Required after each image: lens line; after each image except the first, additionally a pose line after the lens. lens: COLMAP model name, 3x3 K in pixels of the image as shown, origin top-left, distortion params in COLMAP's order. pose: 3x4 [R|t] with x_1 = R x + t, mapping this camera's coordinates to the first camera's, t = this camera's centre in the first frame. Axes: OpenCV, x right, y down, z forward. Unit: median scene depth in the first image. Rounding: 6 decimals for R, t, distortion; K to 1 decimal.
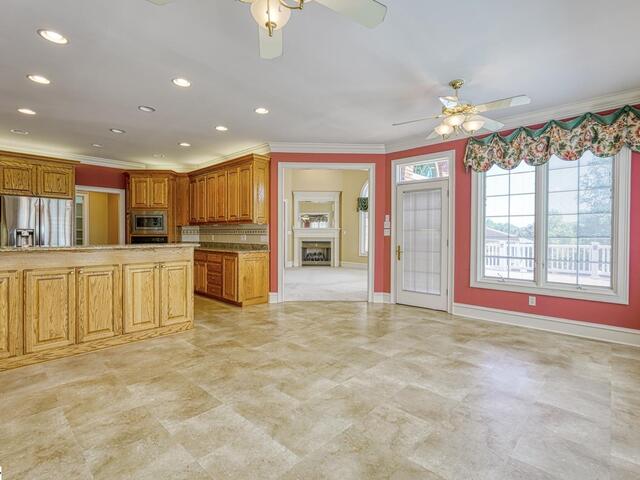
lens RADIAL K [[318.4, 0, 321.0], [0, 318.4, 237.8], [0, 0, 1]] dist [-0.015552, 0.005904]
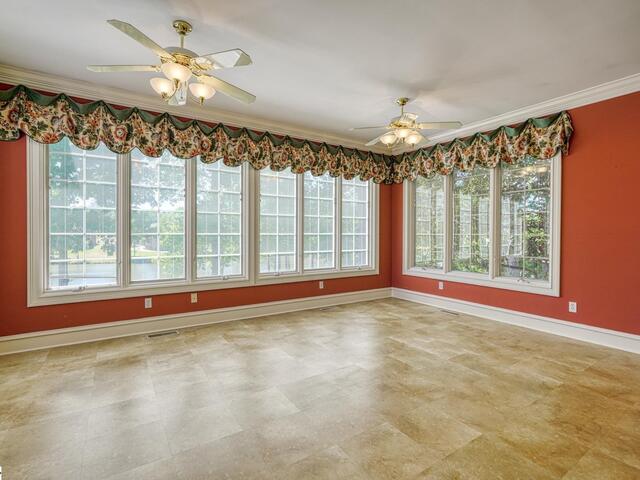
lens RADIAL K [[318.4, 0, 317.8], [0, 318.4, 236.6], [0, 0, 1]] dist [-0.015552, 0.005904]
pose [[-0.969045, -0.011914, 0.246596, -0.090520], [-0.007418, 0.999789, 0.019154, -0.016662], [-0.246772, 0.016732, -0.968929, 2.195185]]
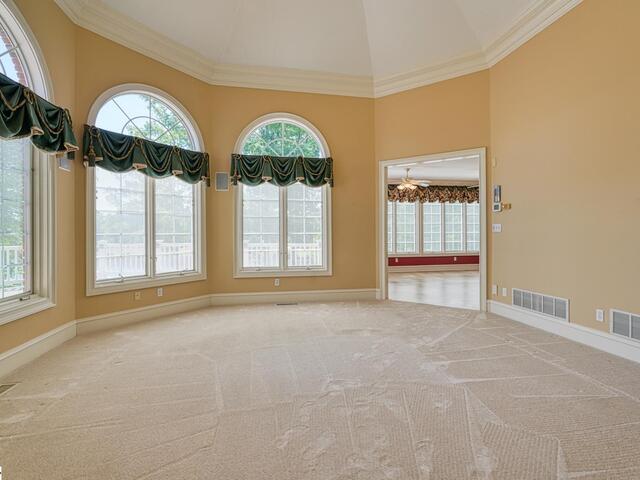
lens RADIAL K [[318.4, 0, 321.4], [0, 318.4, 237.4], [0, 0, 1]] dist [-0.015552, 0.005904]
pose [[-0.806102, 0.003336, 0.591767, -0.635842], [0.008514, 0.999946, 0.005961, 0.030875], [-0.591715, 0.009844, -0.806087, 4.497148]]
